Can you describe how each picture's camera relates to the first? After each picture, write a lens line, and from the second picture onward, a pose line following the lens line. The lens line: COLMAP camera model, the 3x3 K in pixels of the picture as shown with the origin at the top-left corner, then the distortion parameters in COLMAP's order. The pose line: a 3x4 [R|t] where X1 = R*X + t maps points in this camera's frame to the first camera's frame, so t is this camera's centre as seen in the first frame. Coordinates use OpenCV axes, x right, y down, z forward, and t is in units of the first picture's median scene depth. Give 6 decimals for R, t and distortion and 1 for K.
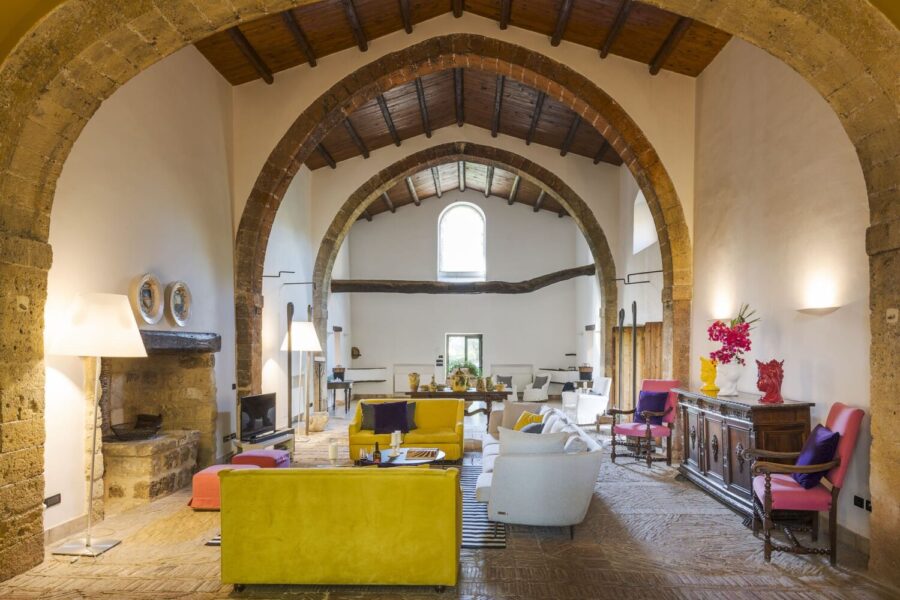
lens RADIAL K [[563.5, 0, 450.0], [0, 563.5, 300.0], [0, 0, 1]] dist [0.003815, 0.000926]
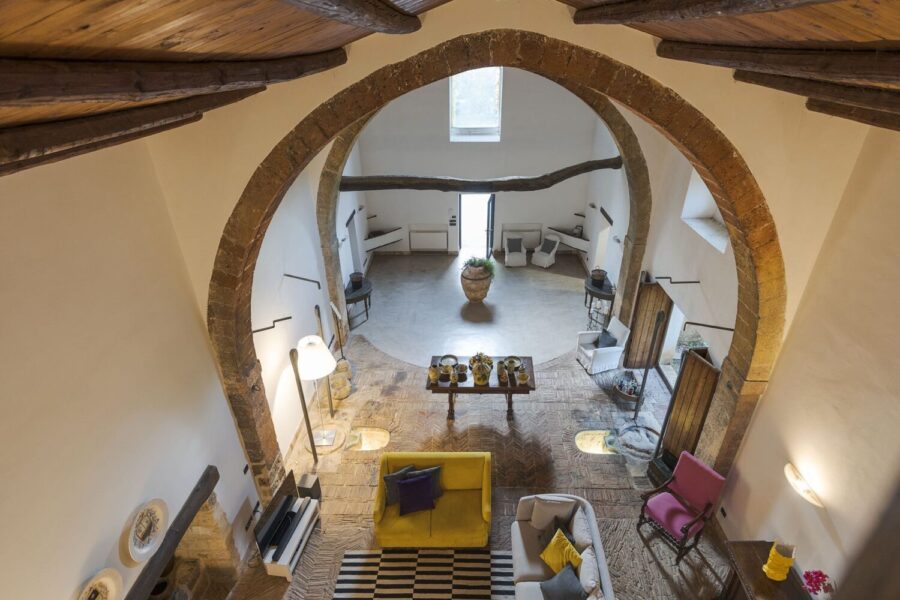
lens RADIAL K [[468.9, 0, 459.9], [0, 468.9, 301.3], [0, 0, 1]] dist [0.001997, 0.000238]
pose [[0.999957, -0.005967, 0.007146, -0.031869], [0.001800, 0.877036, 0.480422, -0.458149], [-0.009134, -0.480388, 0.877008, 0.442377]]
